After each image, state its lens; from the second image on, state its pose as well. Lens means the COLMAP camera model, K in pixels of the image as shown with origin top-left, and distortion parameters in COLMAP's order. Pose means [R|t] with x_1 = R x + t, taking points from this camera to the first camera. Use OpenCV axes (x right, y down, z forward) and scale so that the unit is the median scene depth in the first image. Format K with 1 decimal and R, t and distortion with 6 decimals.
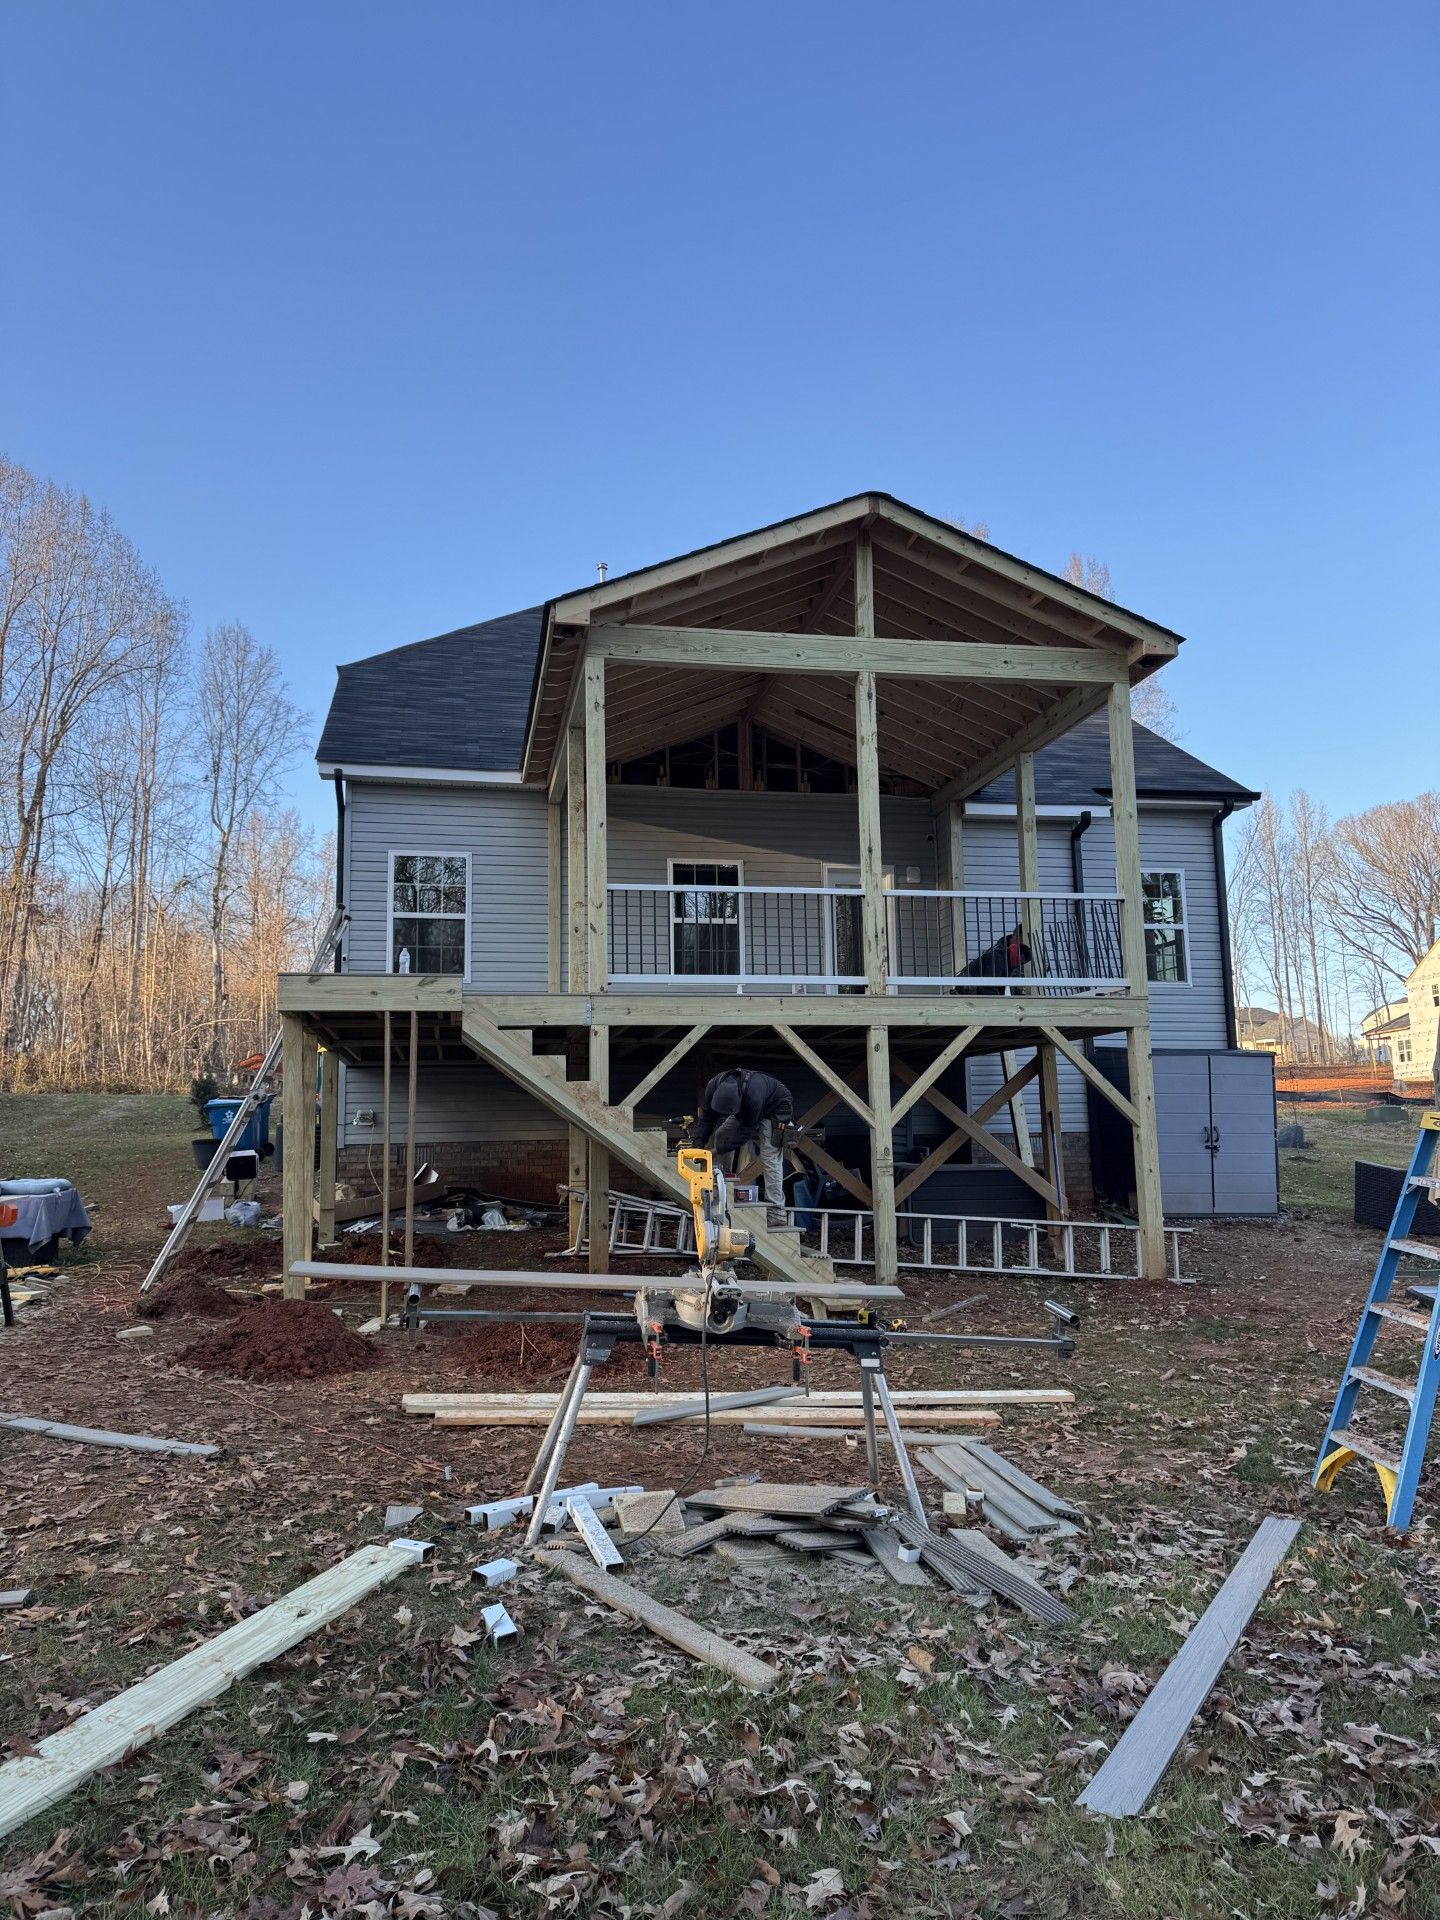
lens RADIAL K [[1328.4, 0, 717.2], [0, 1328.4, 963.0], [0, 0, 1]] dist [0.155128, -0.306039]
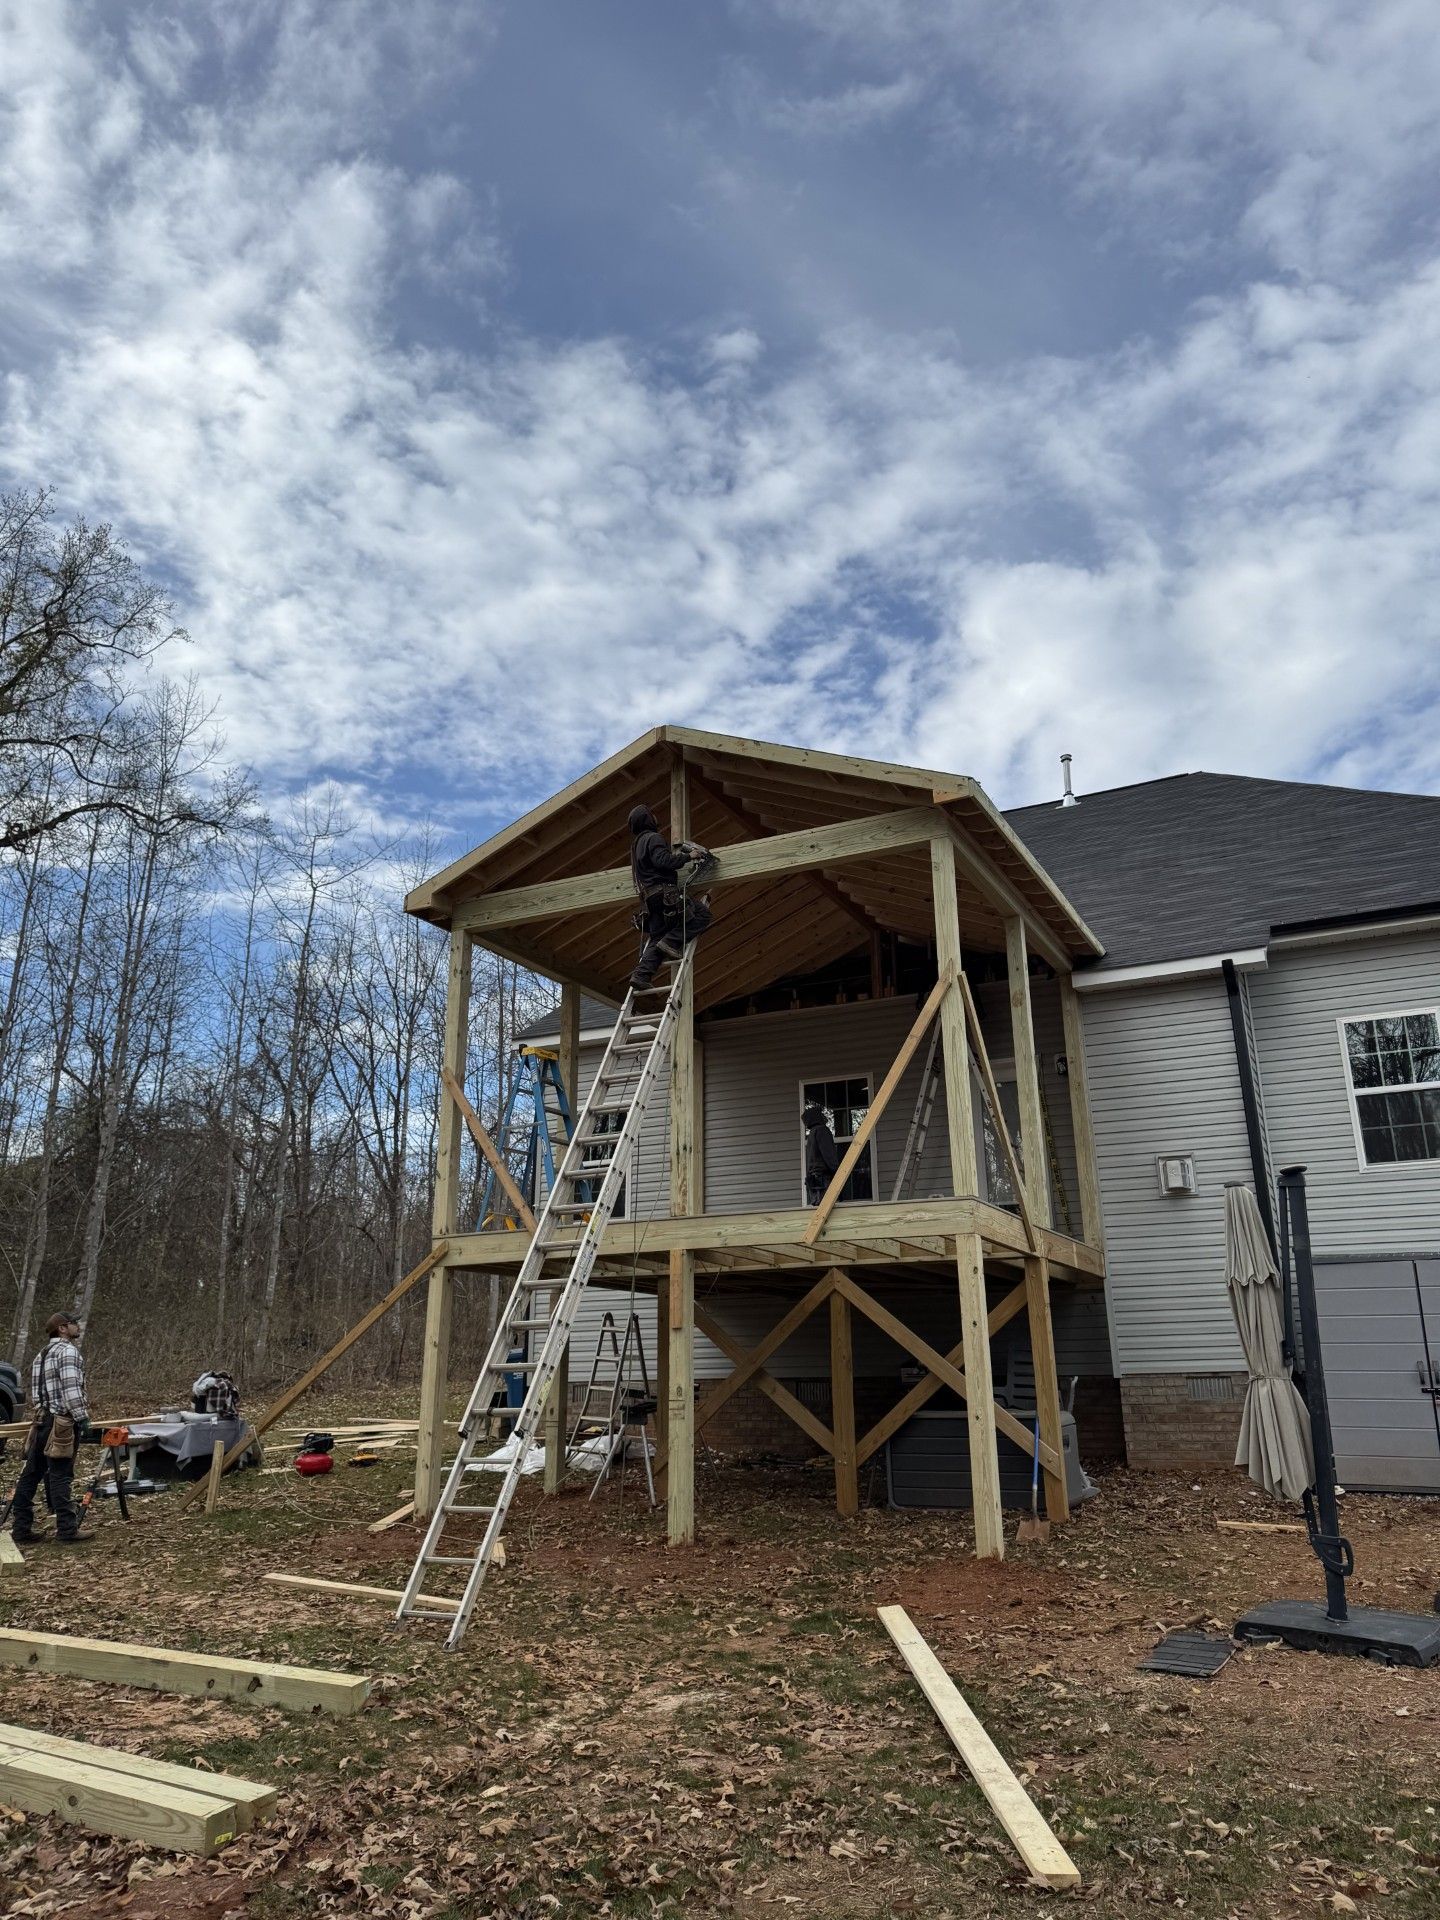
lens RADIAL K [[1336.3, 0, 720.0], [0, 1336.3, 960.0], [0, 0, 1]] dist [0.107095, -0.182732]
pose [[0.786351, -0.179781, -0.591043, 0.543403], [0.076641, 0.977718, -0.195431, 0.024623], [0.613008, 0.108380, 0.782608, 0.183028]]
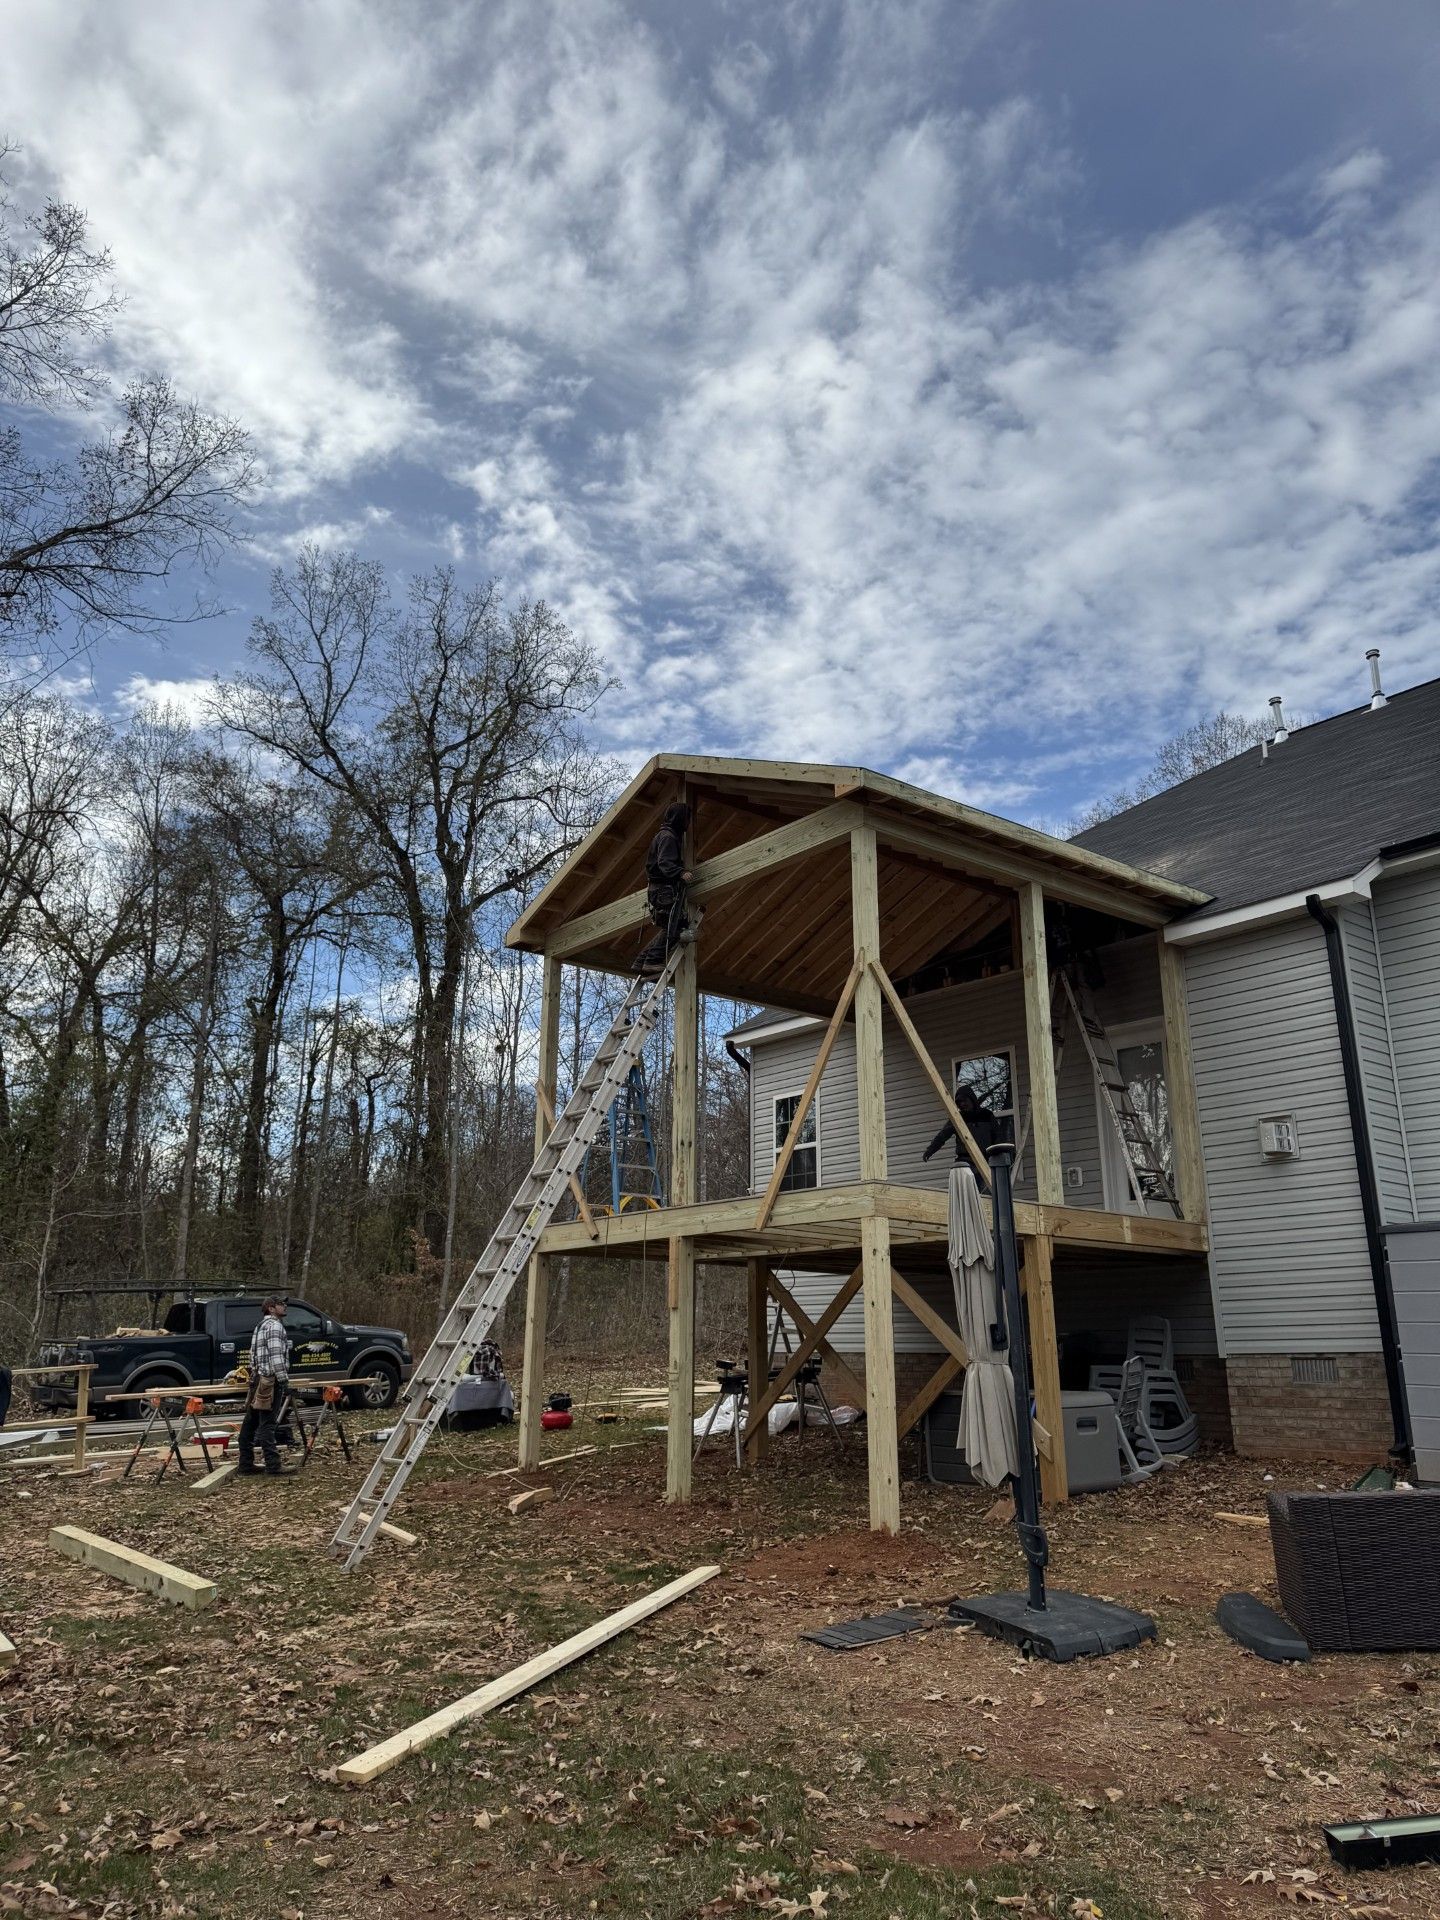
lens RADIAL K [[1328.4, 0, 717.2], [0, 1328.4, 963.0], [0, 0, 1]] dist [0.155128, -0.306039]
pose [[0.458226, -0.233383, -0.857648, 0.784838], [0.103663, 0.972360, -0.209213, 0.044356], [0.882770, 0.006960, 0.469754, 0.393429]]
